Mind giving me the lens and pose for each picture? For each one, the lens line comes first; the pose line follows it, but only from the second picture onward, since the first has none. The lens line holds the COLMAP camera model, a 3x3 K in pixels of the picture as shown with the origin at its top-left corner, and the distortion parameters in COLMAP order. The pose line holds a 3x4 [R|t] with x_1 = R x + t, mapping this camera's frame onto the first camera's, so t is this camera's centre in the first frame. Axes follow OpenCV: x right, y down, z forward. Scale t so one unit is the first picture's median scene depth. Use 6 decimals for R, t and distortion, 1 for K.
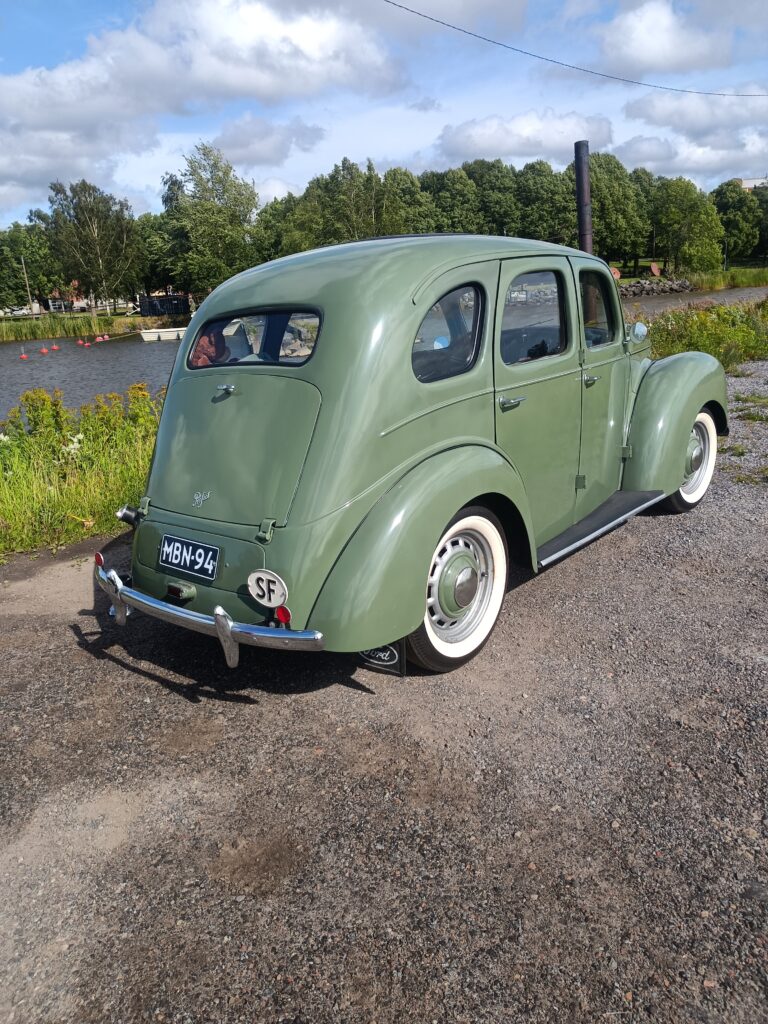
lens RADIAL K [[780.5, 0, 384.0], [0, 780.5, 512.0], [0, 0, 1]] dist [-0.002839, -0.007635]
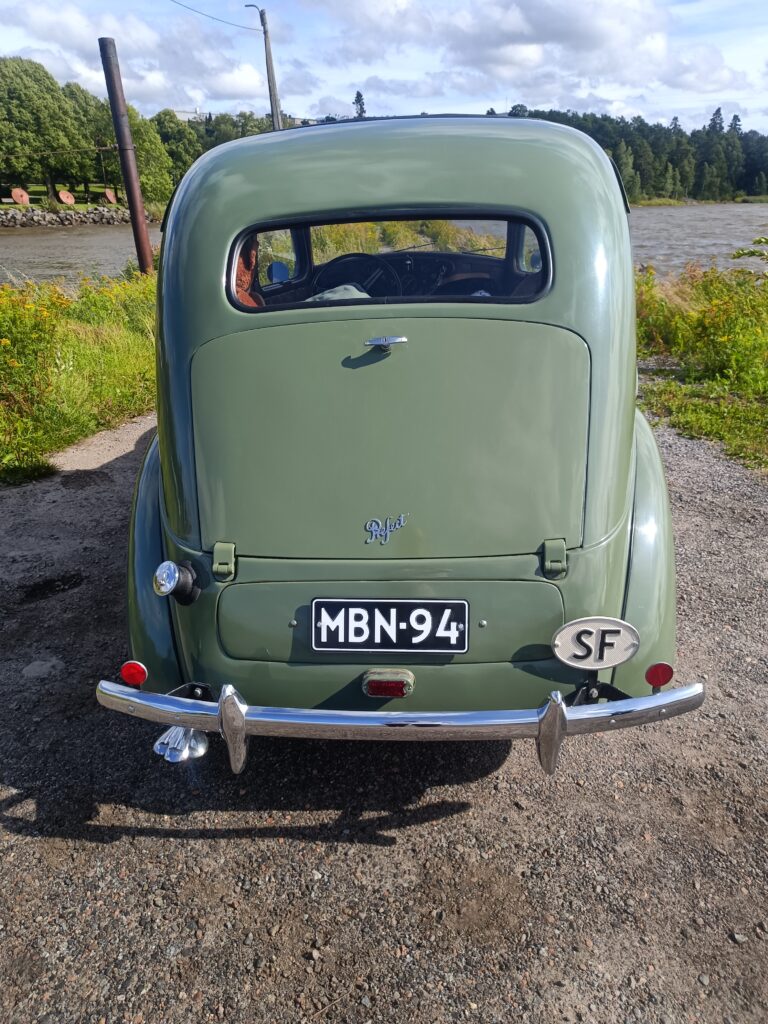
lens RADIAL K [[780.5, 0, 384.0], [0, 780.5, 512.0], [0, 0, 1]] dist [-0.002839, -0.007635]
pose [[0.769011, -0.169602, 0.616326, -0.593171], [0.118878, 0.985285, 0.122805, -0.102079], [-0.628085, -0.021171, 0.777857, 0.513061]]
